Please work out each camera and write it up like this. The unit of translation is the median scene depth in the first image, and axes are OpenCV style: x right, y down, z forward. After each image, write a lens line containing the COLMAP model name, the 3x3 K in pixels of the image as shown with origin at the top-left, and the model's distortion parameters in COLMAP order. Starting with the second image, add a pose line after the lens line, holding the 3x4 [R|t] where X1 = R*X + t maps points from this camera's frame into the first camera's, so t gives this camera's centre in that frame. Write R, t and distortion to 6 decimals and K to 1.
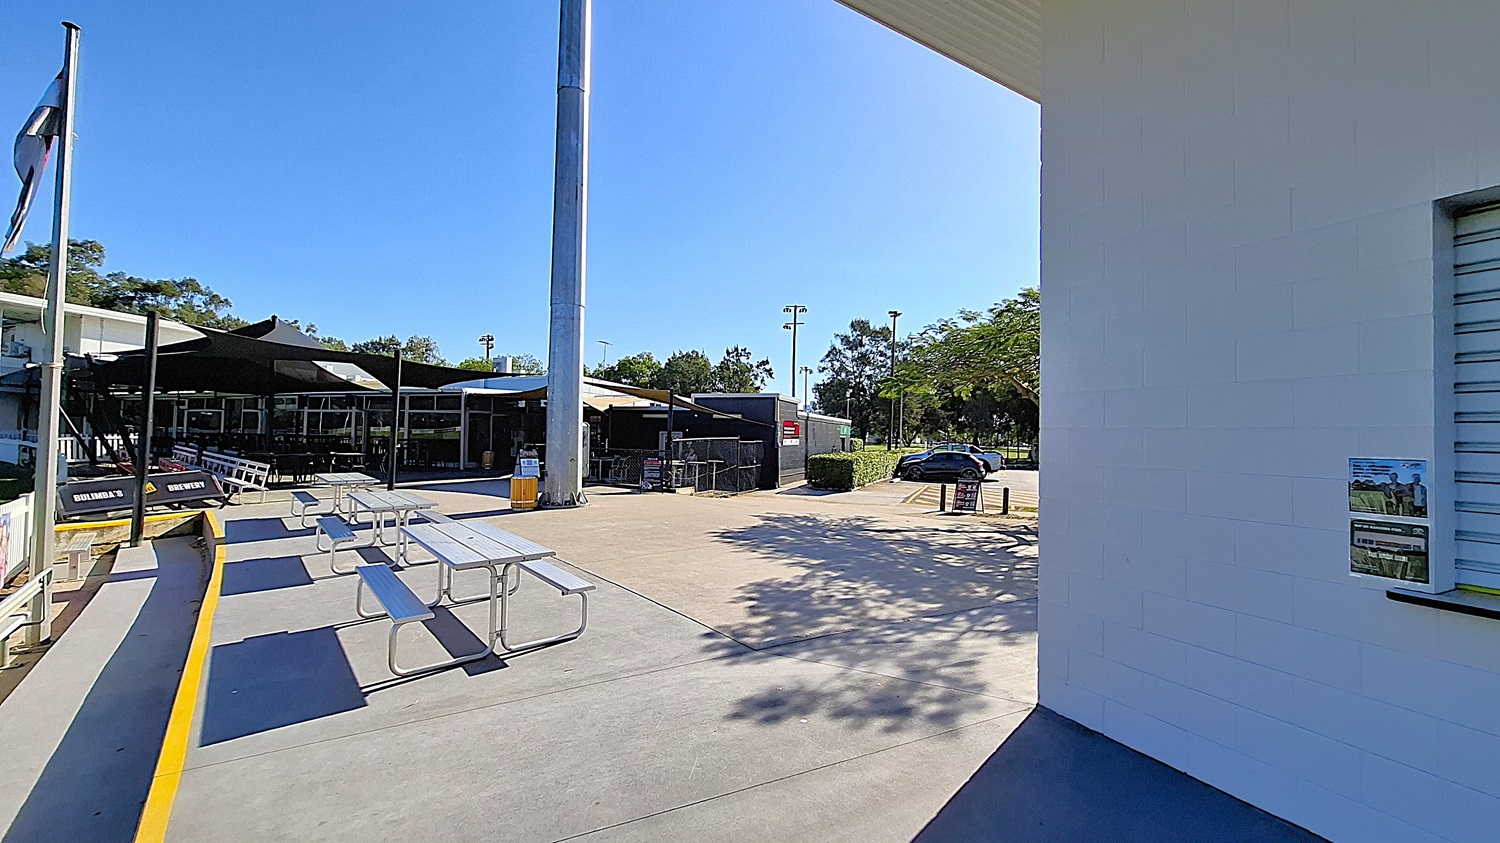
lens RADIAL K [[592.9, 0, 751.9], [0, 592.9, 417.6], [0, 0, 1]] dist [-0.003893, 0.000240]
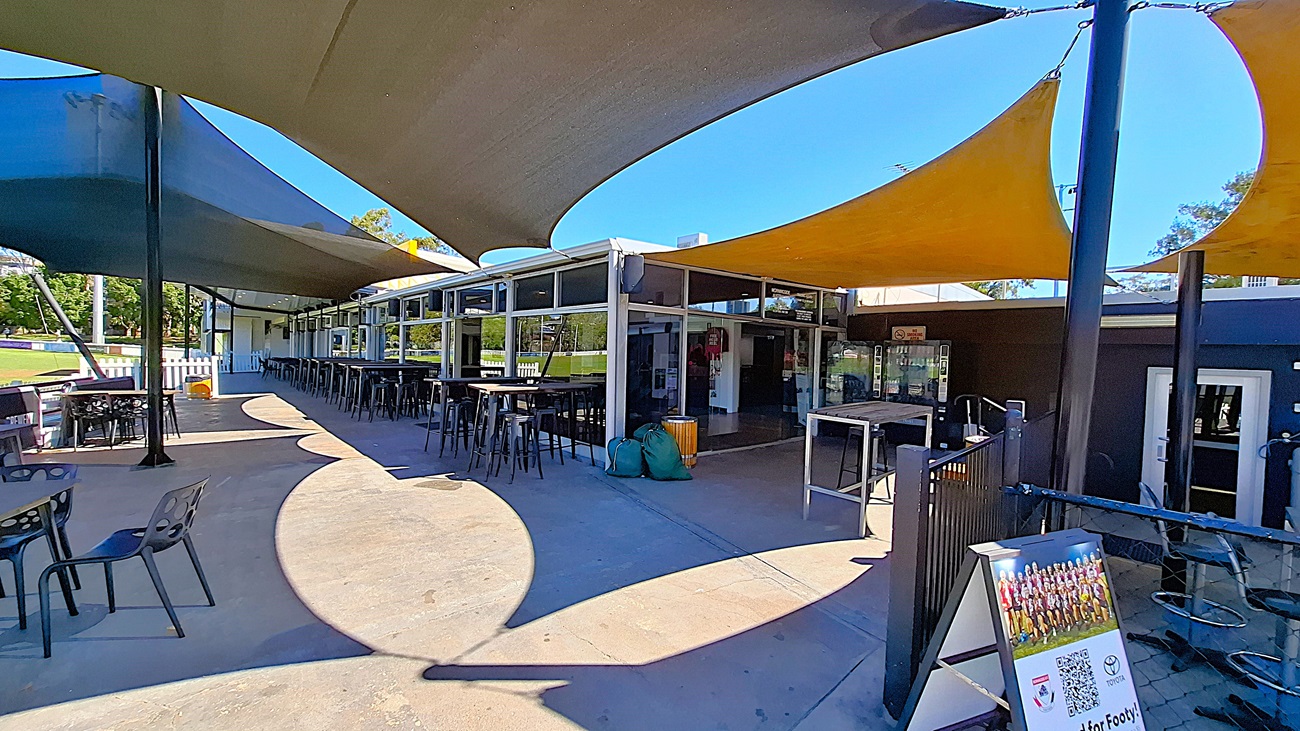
lens RADIAL K [[514.5, 0, 650.0], [0, 514.5, 365.5], [0, 0, 1]] dist [-0.000731, -0.000024]
pose [[0.902310, 0.017289, -0.430742, -0.130996], [-0.000652, 0.999249, 0.038741, 0.005050], [0.431088, -0.034676, 0.901643, 0.286367]]
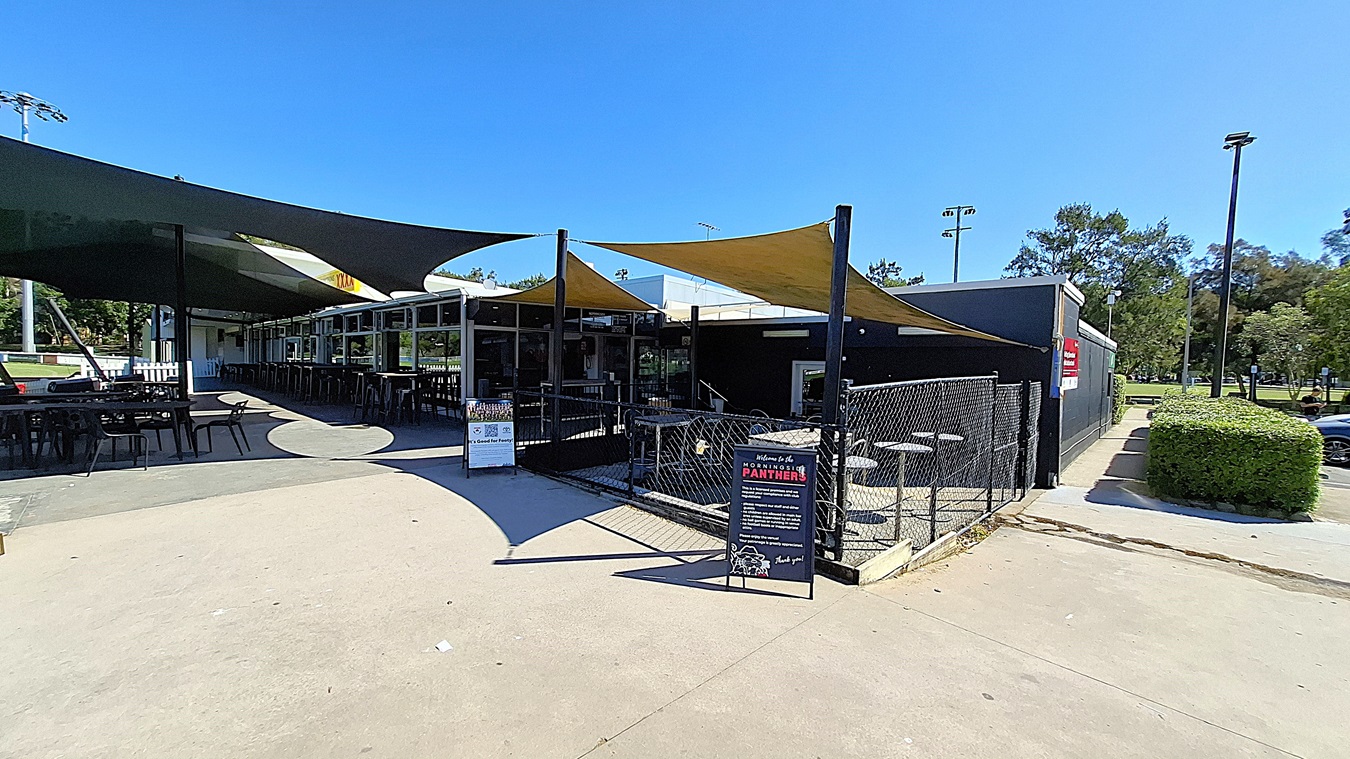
lens RADIAL K [[533.6, 0, 676.7], [0, 533.6, 376.0], [0, 0, 1]] dist [-0.003893, 0.000240]
pose [[0.935558, 0.011157, -0.352997, -0.035944], [0.006068, 0.998846, 0.047651, 0.005871], [0.353121, -0.046722, 0.934410, 0.221366]]
